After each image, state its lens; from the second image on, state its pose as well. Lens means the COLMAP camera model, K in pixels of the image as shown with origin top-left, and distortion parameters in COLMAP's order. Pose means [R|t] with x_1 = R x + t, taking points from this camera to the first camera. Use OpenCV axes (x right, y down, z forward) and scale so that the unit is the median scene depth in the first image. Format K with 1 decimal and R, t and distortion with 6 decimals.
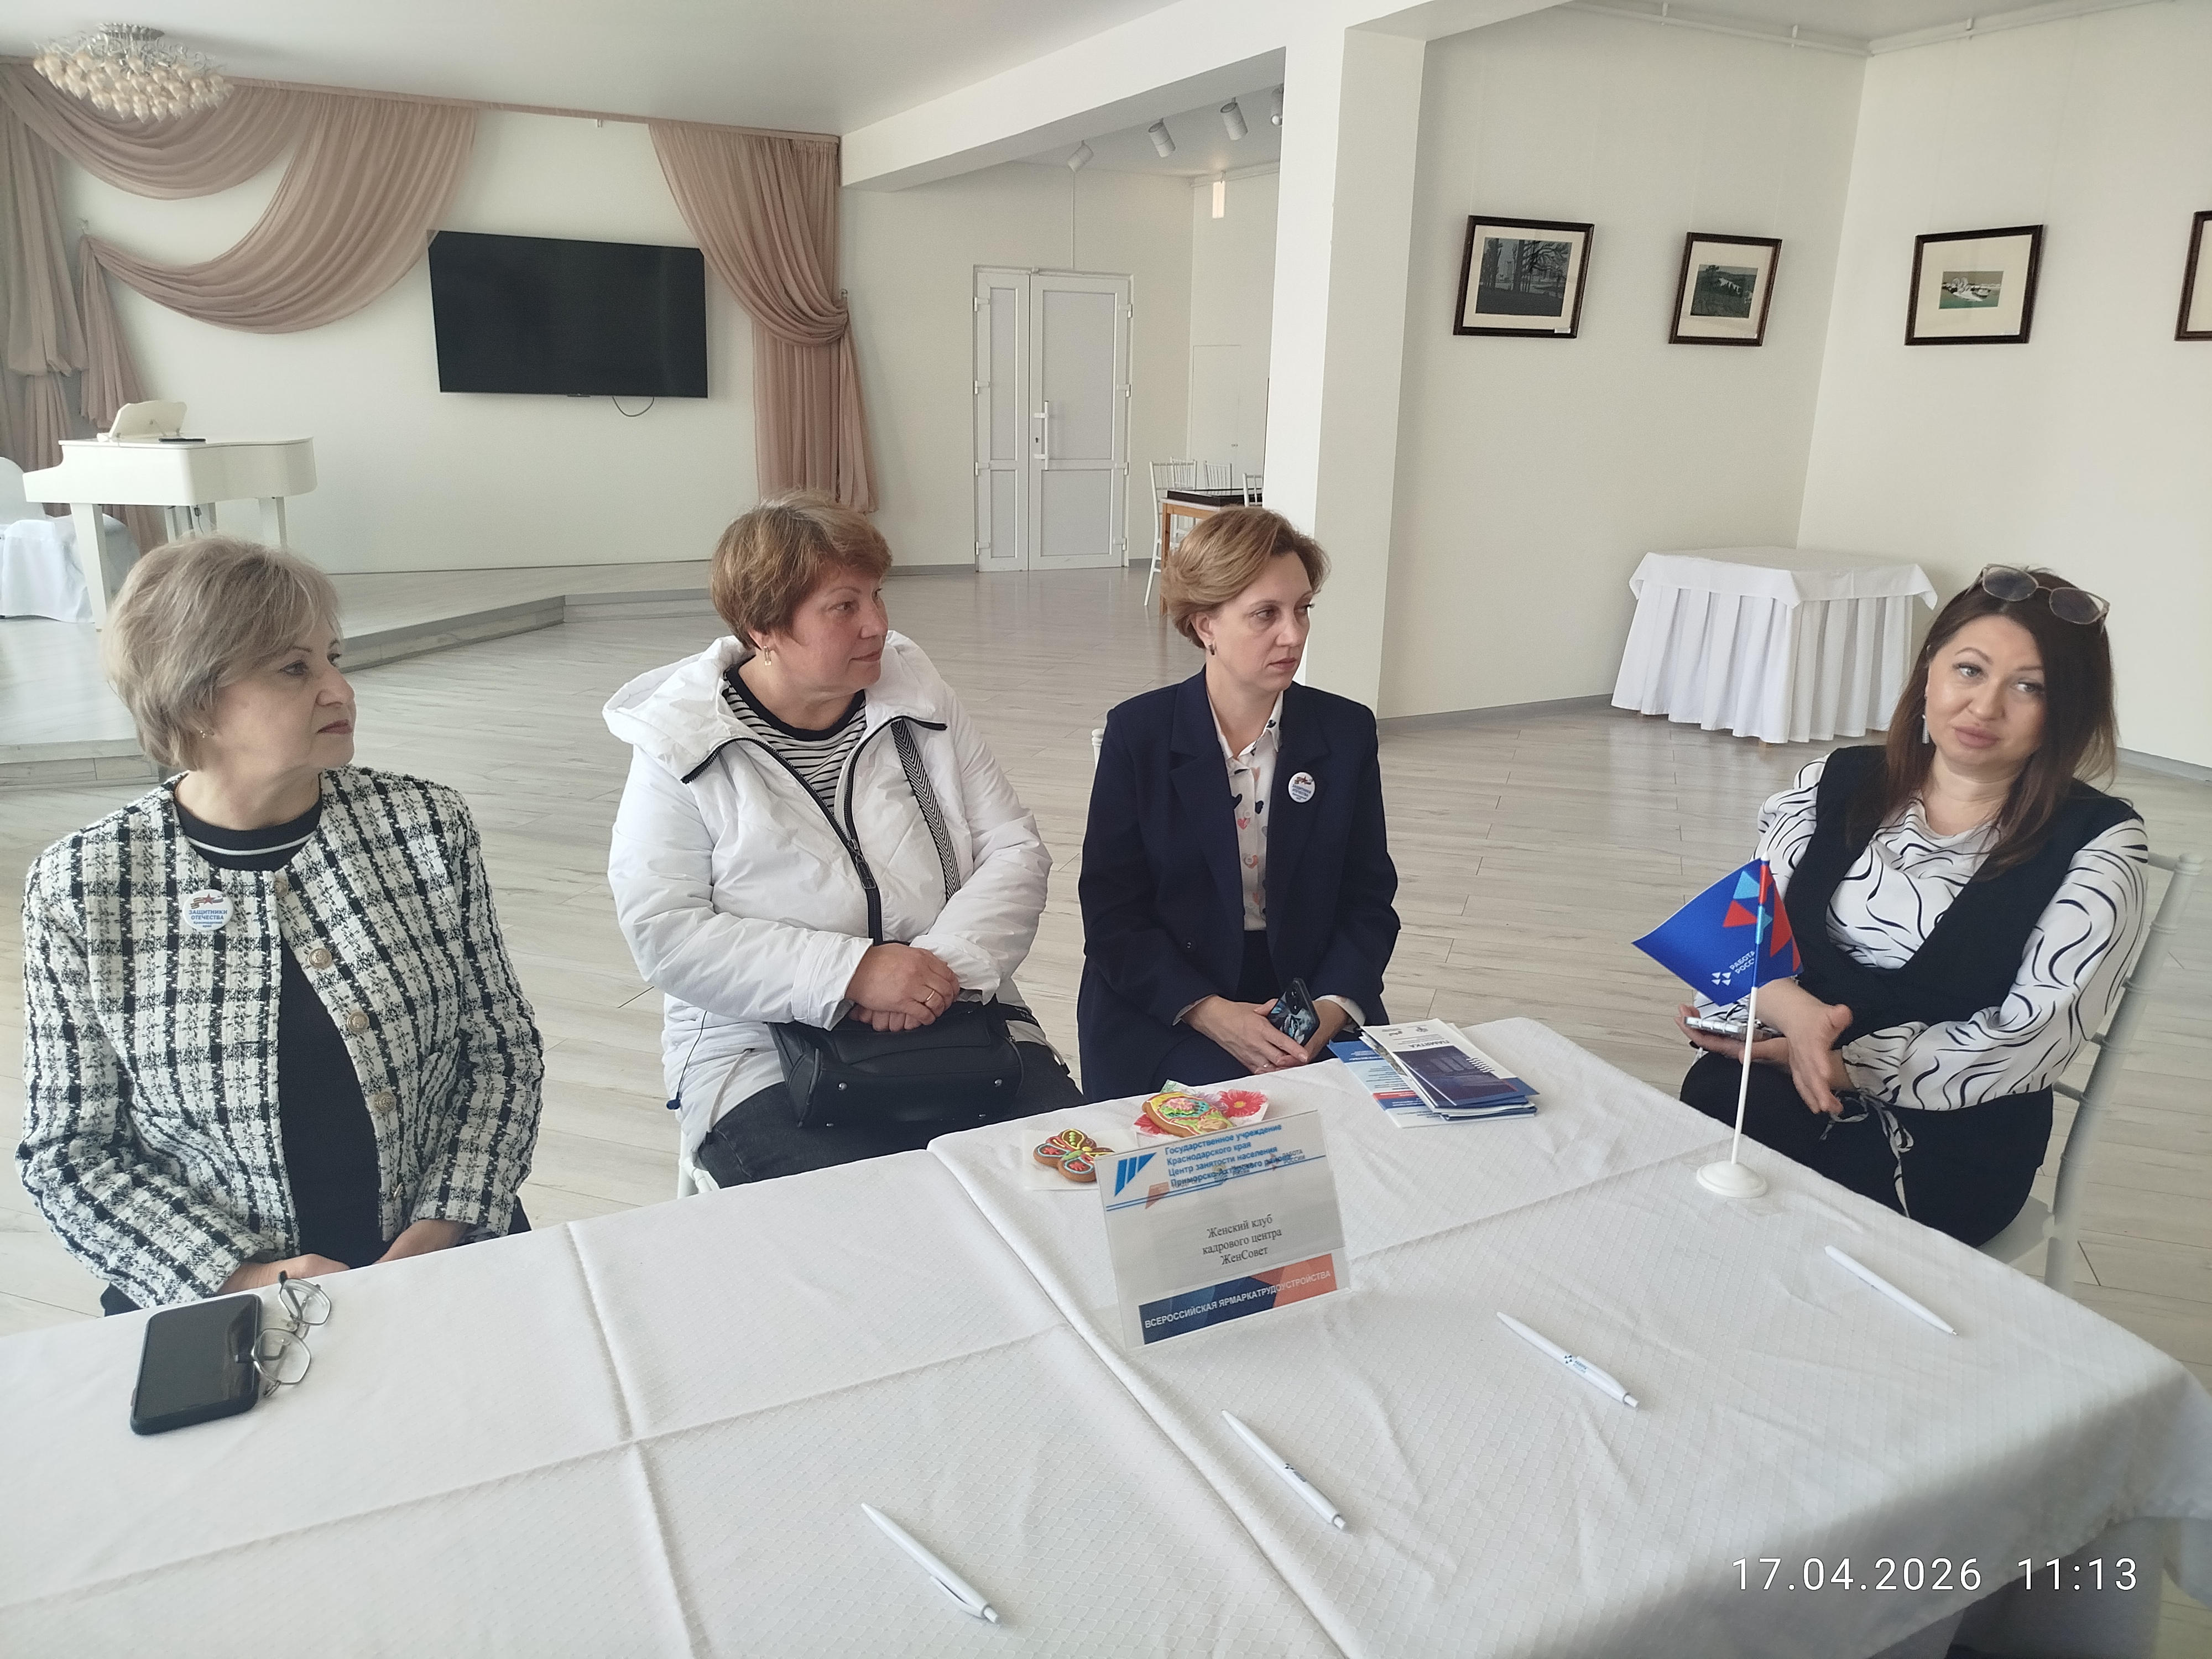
lens RADIAL K [[1564.2, 0, 1106.0], [0, 1564.2, 829.5], [0, 0, 1]] dist [0.002977, 0.013466]
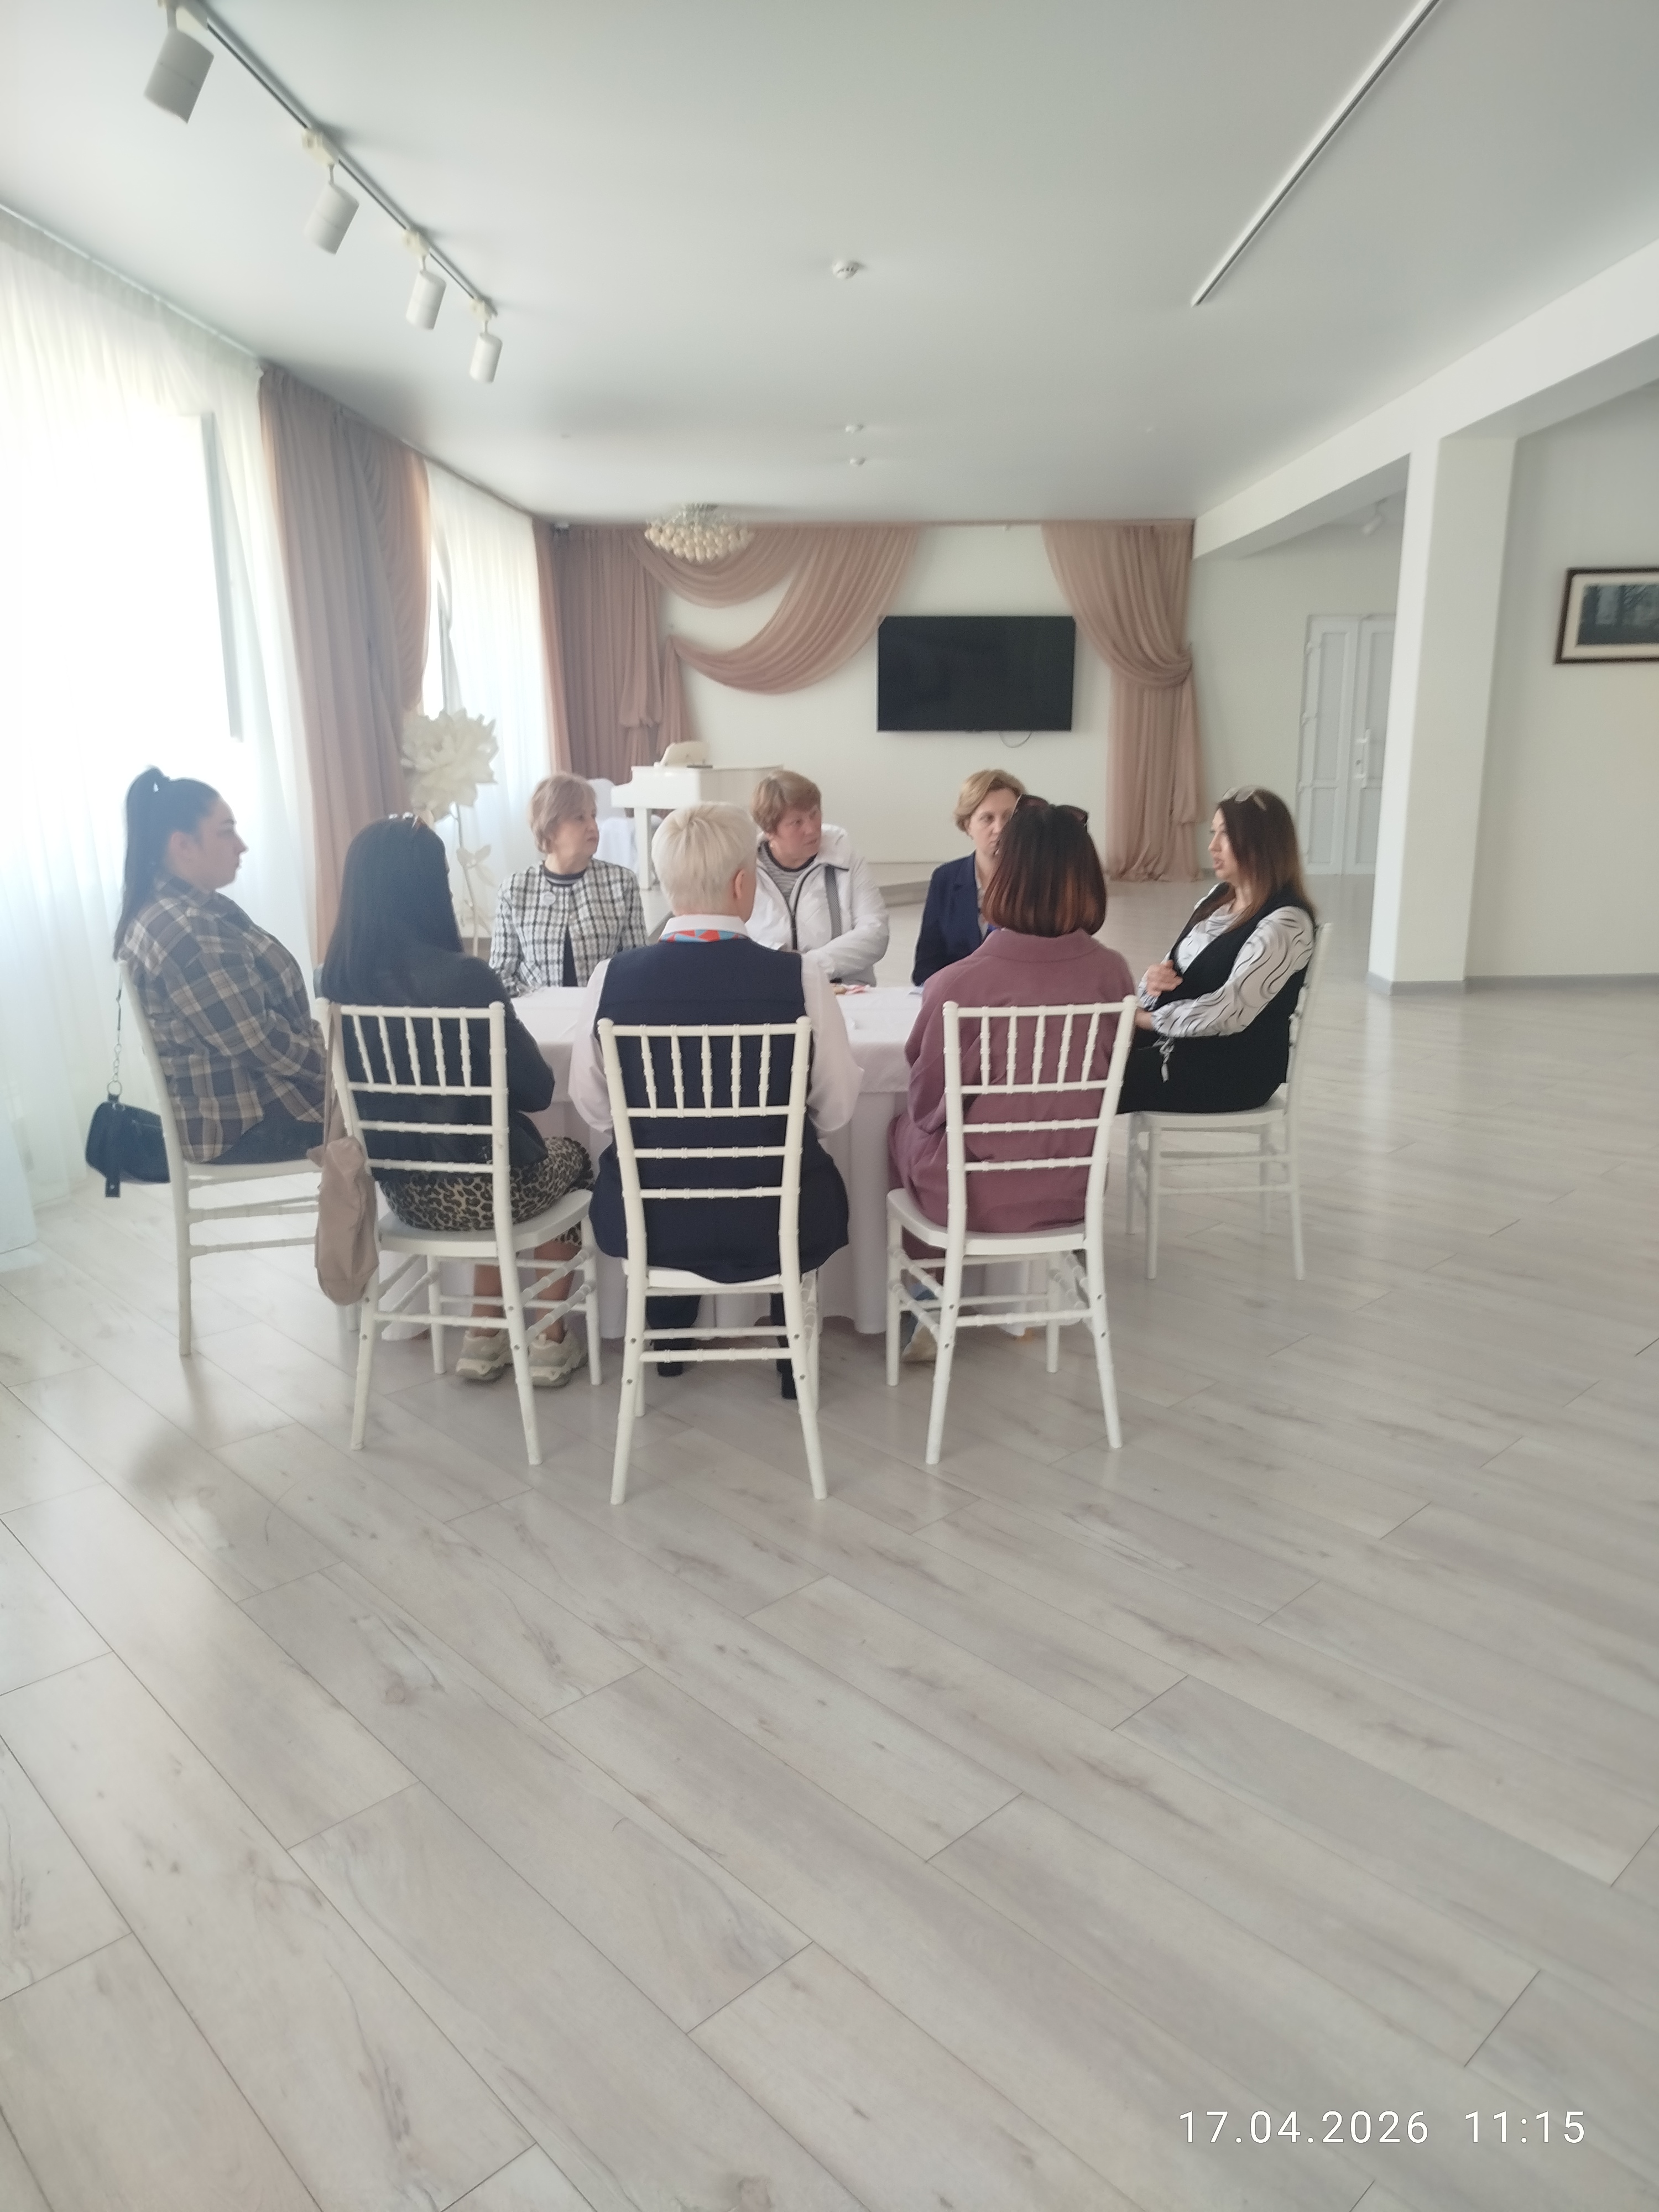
lens RADIAL K [[1564.2, 0, 829.5], [0, 1564.2, 1106.0], [0, 0, 1]] dist [0.002977, 0.013466]
pose [[0.880459, 0.088662, -0.465759, 0.326937], [-0.105106, 0.994417, -0.009393, 0.101929], [0.462325, 0.057224, 0.884862, -0.338000]]
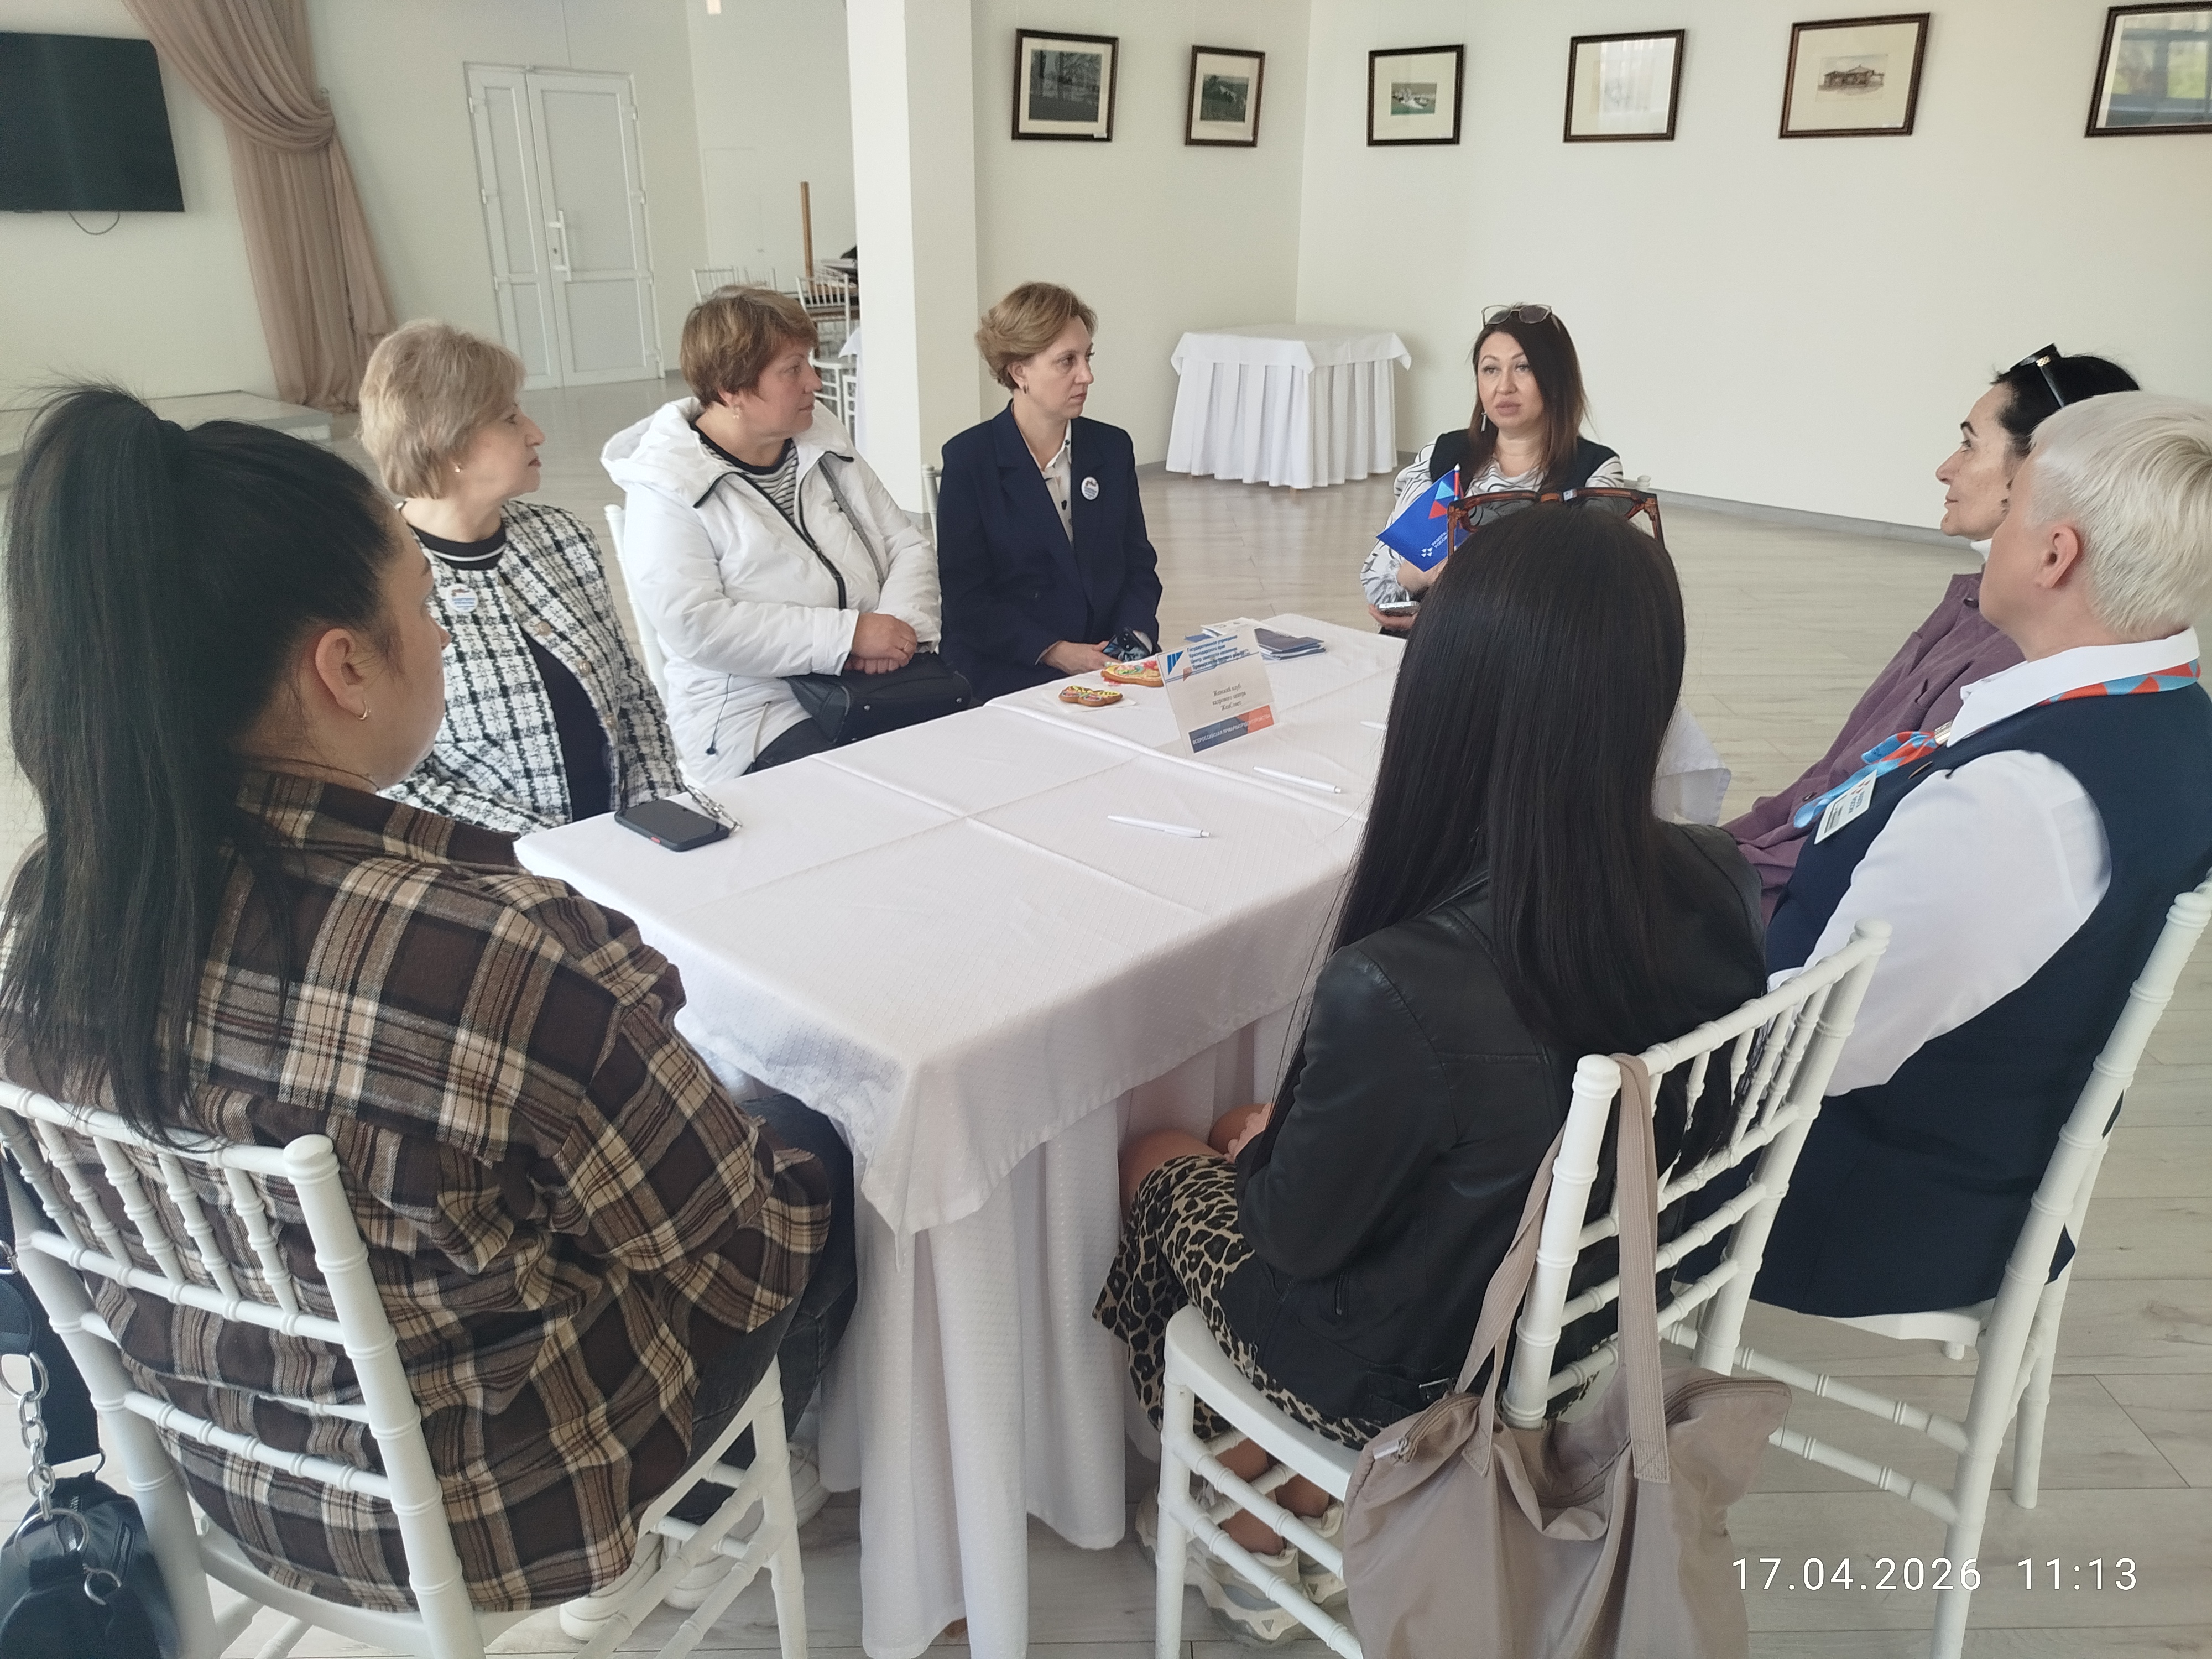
lens RADIAL K [[1573.0, 0, 1106.0], [0, 1573.0, 829.5], [0, 0, 1]] dist [-0.009778, 0.023484]
pose [[0.944464, -0.138535, 0.297985, -0.118353], [0.104045, 0.986207, 0.128724, 0.033084], [-0.311708, -0.090572, 0.945852, -0.129678]]
